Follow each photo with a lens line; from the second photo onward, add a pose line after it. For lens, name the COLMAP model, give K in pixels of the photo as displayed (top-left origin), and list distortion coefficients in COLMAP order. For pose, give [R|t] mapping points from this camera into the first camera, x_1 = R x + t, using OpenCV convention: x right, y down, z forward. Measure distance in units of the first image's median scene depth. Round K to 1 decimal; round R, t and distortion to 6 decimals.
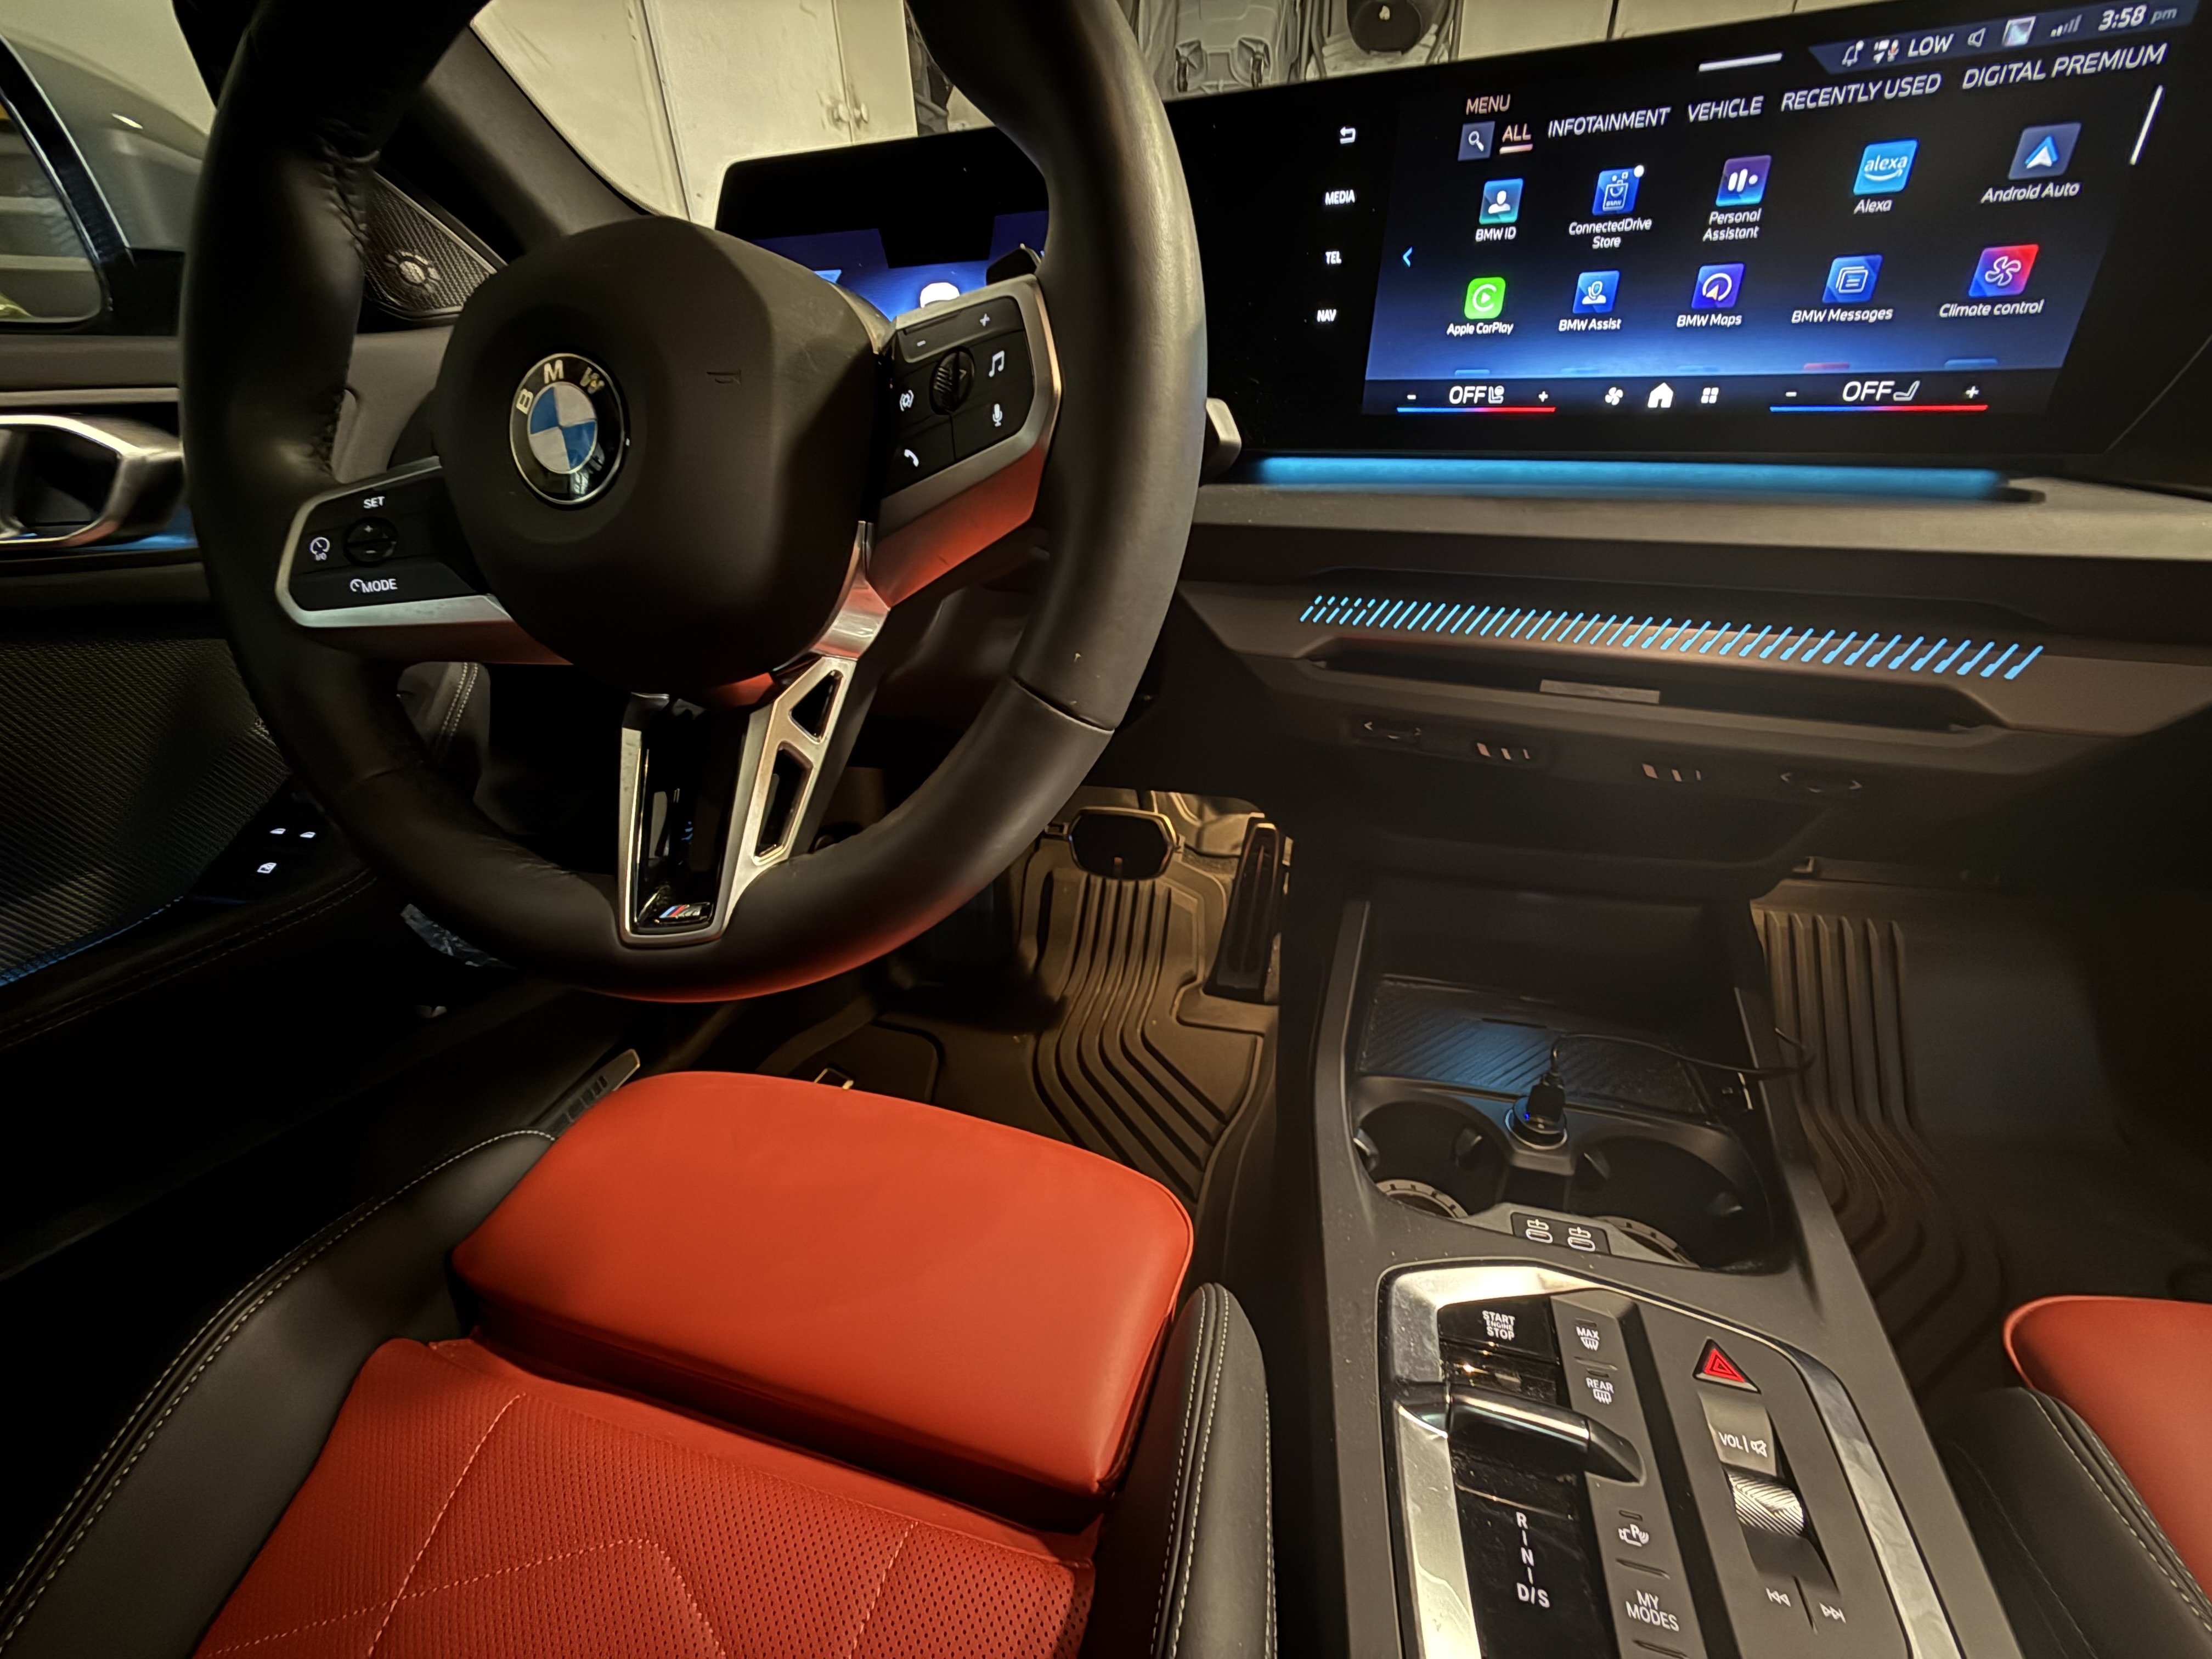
lens RADIAL K [[892.9, 0, 1106.2], [0, 892.9, 830.4], [0, 0, 1]] dist [-0.000411, 0.000291]
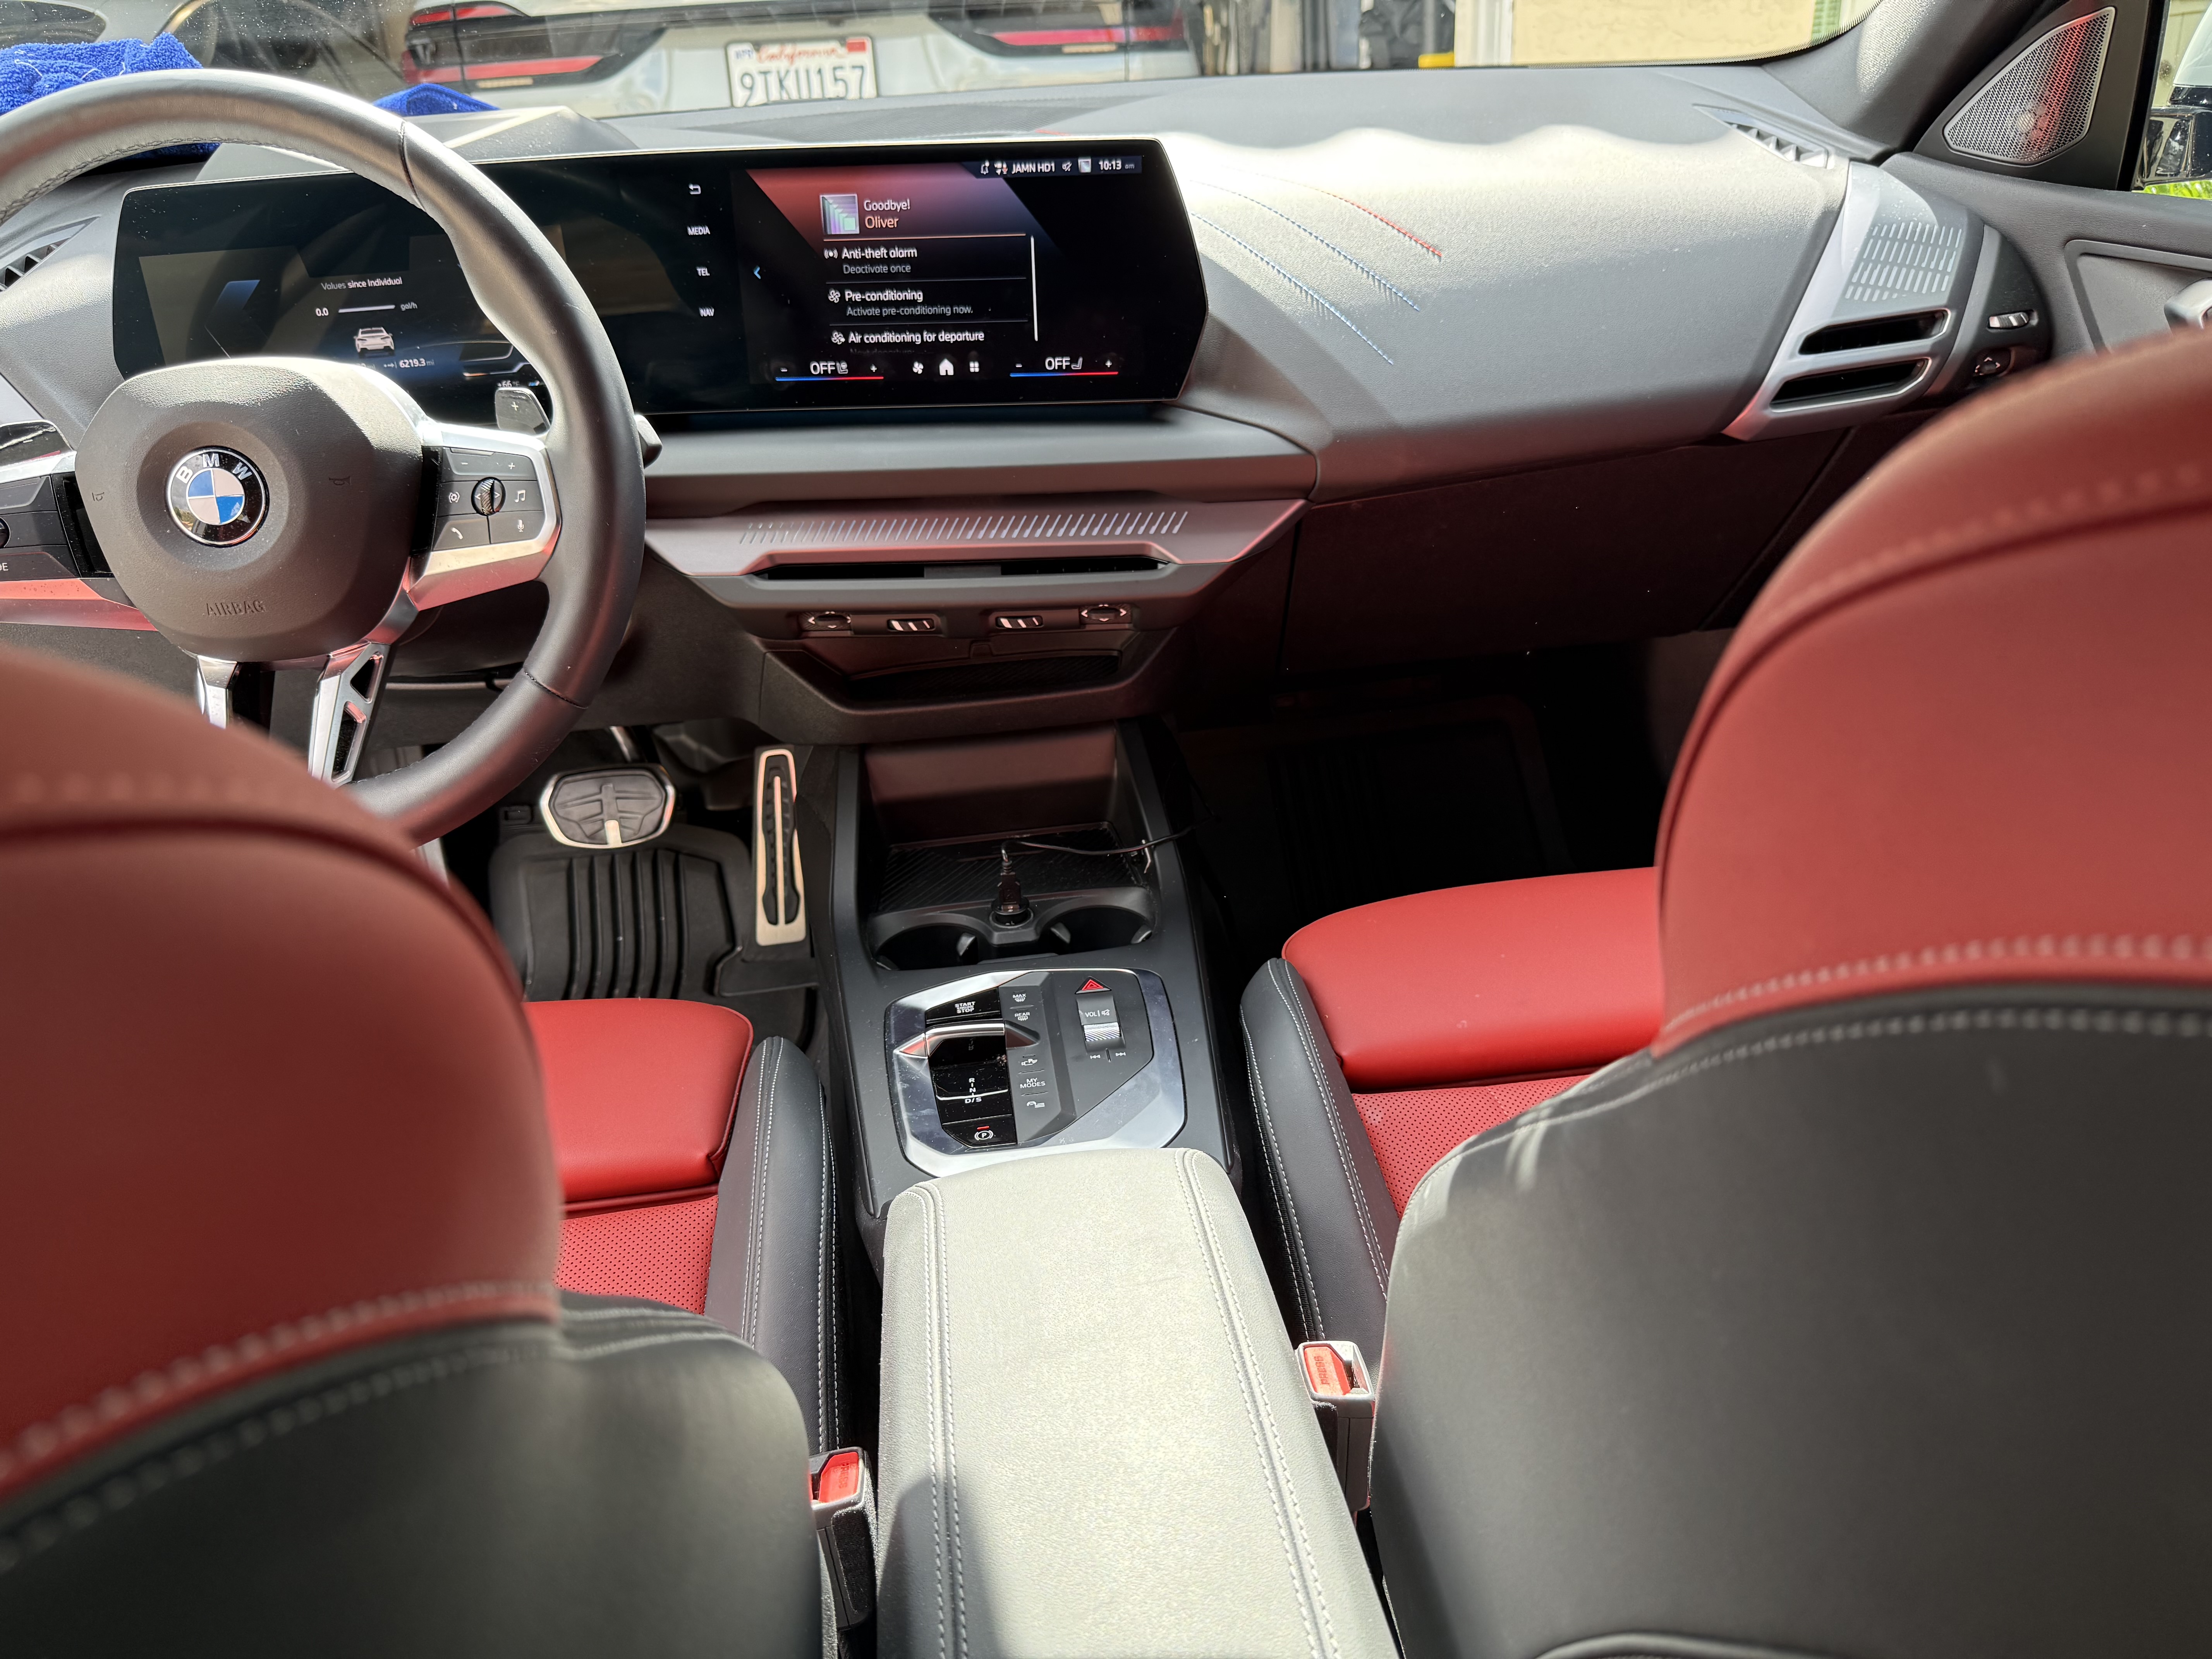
lens RADIAL K [[1544.7, 0, 1106.0], [0, 1544.7, 842.1], [0, 0, 1]] dist [0.002060, -0.005010]
pose [[0.914841, -0.195486, 0.353343, -0.190580], [0.192305, 0.980327, 0.044464, 0.218848], [-0.355084, 0.027273, 0.934437, -1.460372]]
